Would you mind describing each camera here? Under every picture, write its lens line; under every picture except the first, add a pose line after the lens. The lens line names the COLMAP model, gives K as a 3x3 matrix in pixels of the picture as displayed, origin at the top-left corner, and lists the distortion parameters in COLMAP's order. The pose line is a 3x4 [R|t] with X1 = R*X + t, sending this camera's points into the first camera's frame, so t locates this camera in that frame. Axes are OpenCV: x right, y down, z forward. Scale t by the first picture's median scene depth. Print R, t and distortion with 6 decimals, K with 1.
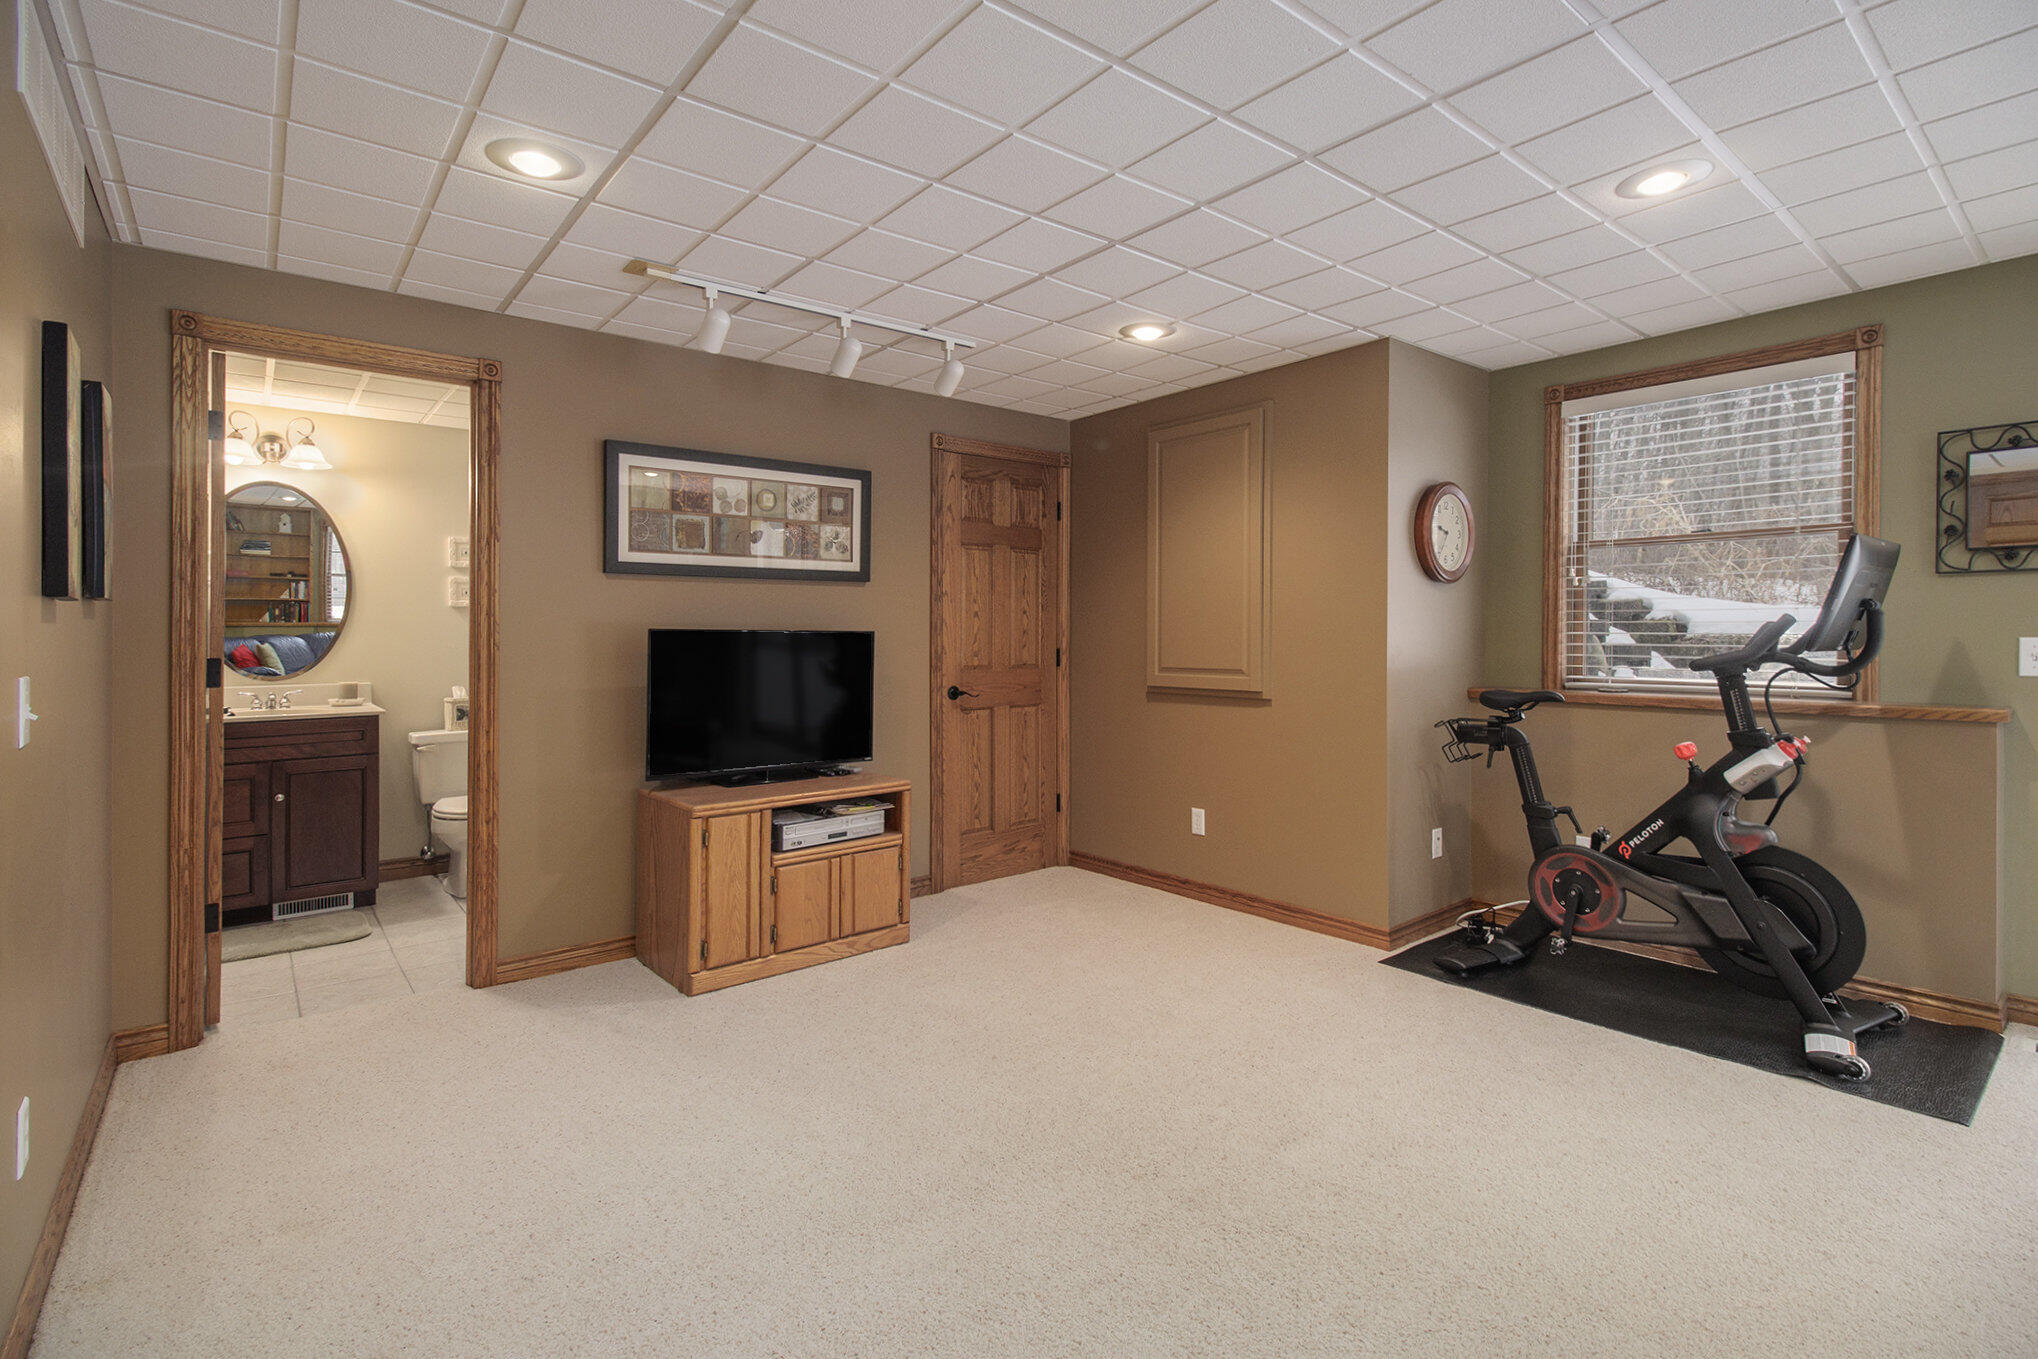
lens RADIAL K [[963.9, 0, 1025.7], [0, 963.9, 679.7], [0, 0, 1]] dist [0.002922, -0.003533]
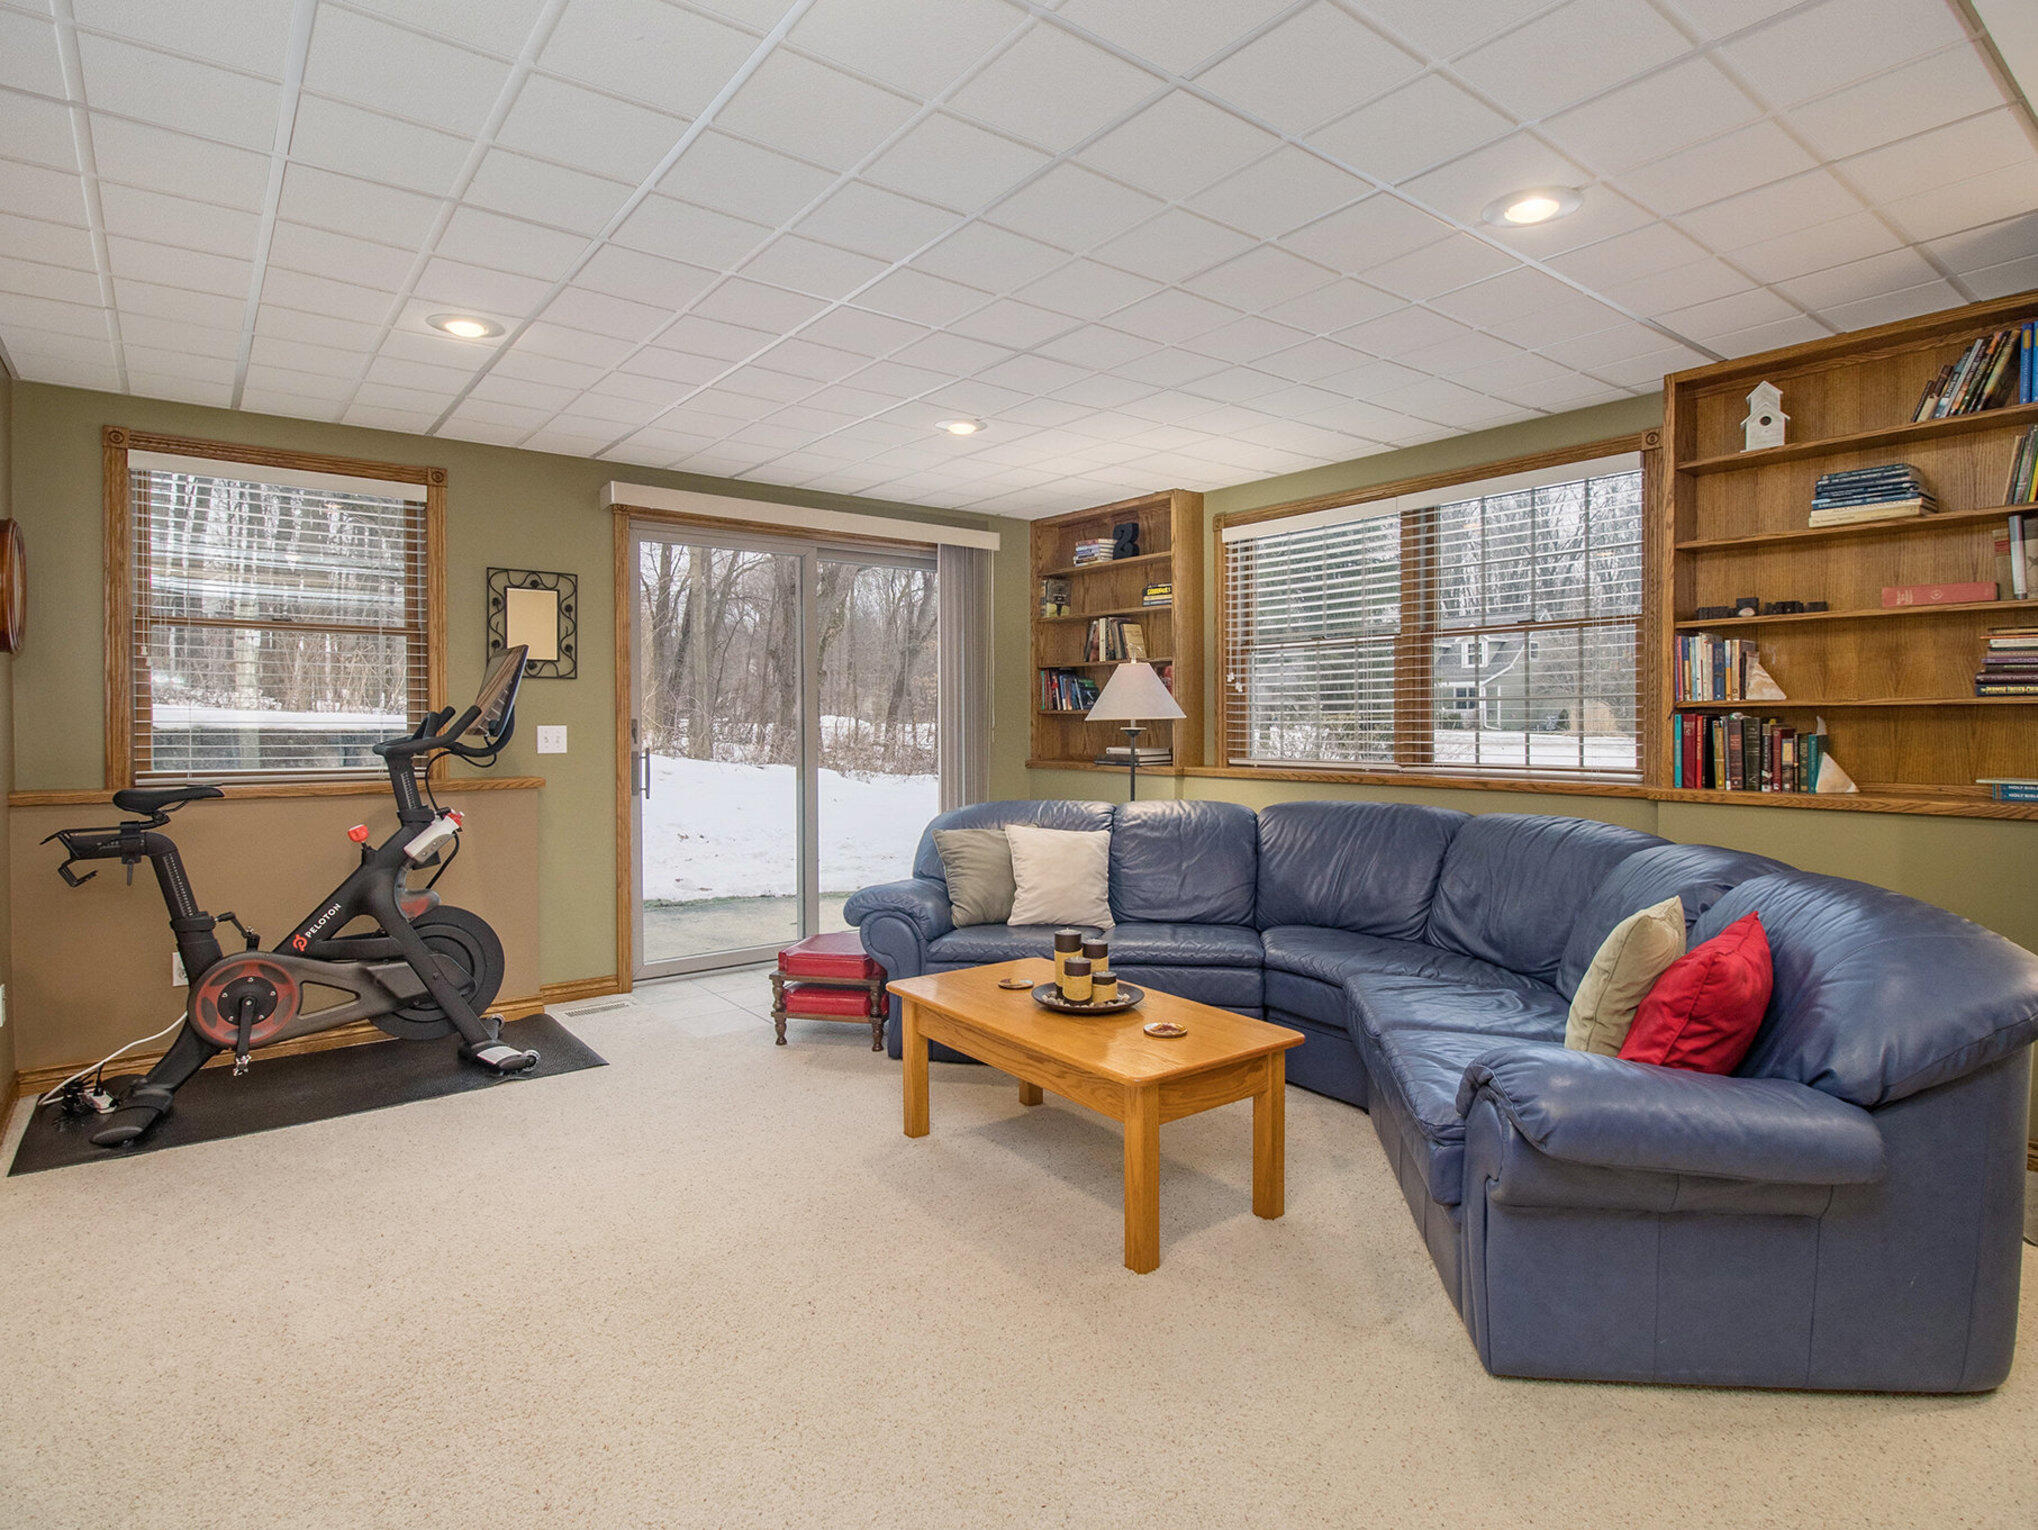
lens RADIAL K [[1098.7, 0, 1024.6], [0, 1098.7, 749.8], [0, 0, 1]] dist [0.018911, -0.002317]
pose [[0.038223, -0.023259, 0.998999, -0.490047], [0.043984, 0.998799, 0.021571, -0.011503], [-0.998301, 0.043115, 0.039200, 0.222499]]
